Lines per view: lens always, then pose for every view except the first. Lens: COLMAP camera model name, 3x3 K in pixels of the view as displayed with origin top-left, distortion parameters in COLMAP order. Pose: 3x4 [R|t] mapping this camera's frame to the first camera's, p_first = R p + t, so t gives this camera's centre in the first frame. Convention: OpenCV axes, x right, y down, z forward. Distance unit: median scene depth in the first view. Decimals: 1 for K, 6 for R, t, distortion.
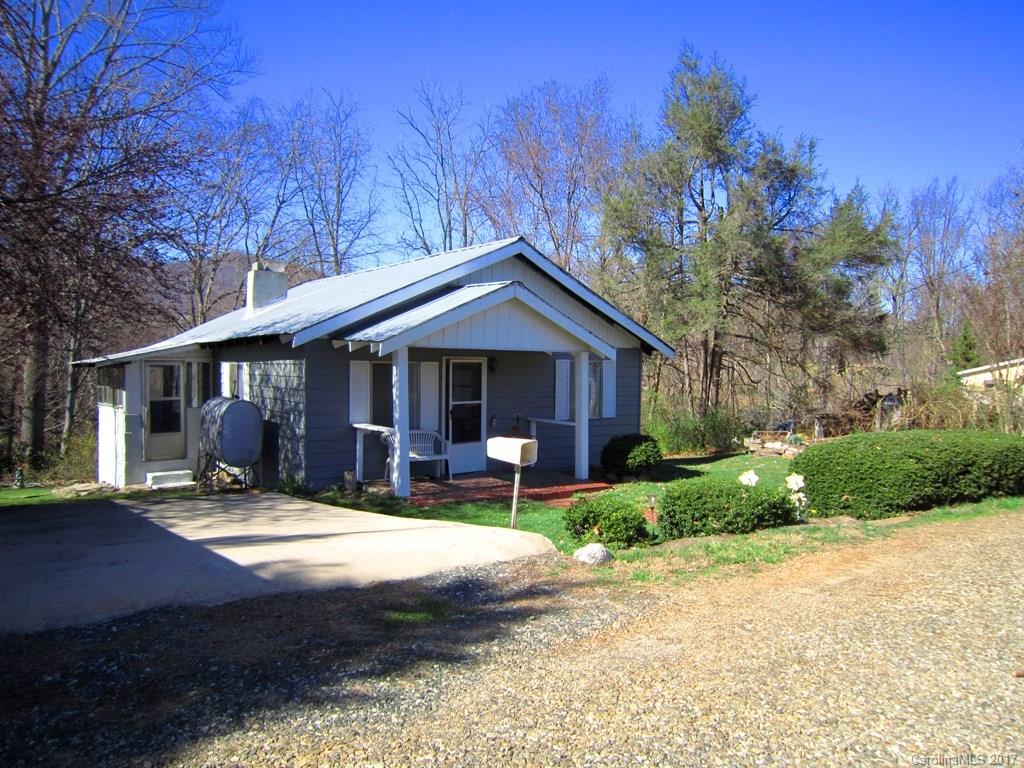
lens RADIAL K [[741.6, 0, 512.0], [0, 741.6, 384.0], [0, 0, 1]] dist [-0.031436, 0.000717]
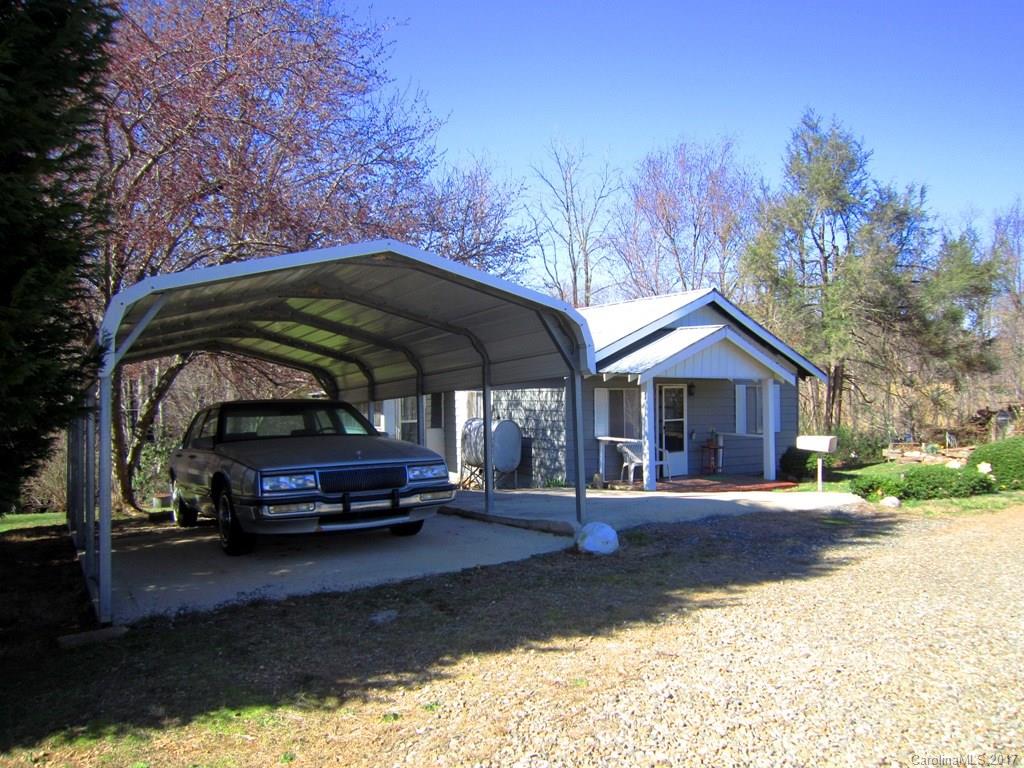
lens RADIAL K [[761.1, 0, 512.0], [0, 761.1, 384.0], [0, 0, 1]] dist [0.030111, -0.049219]
pose [[0.998446, -0.016380, -0.053259, -0.211309], [0.014582, 0.999316, -0.033983, 0.003126], [0.053779, 0.033154, 0.998002, -0.251723]]
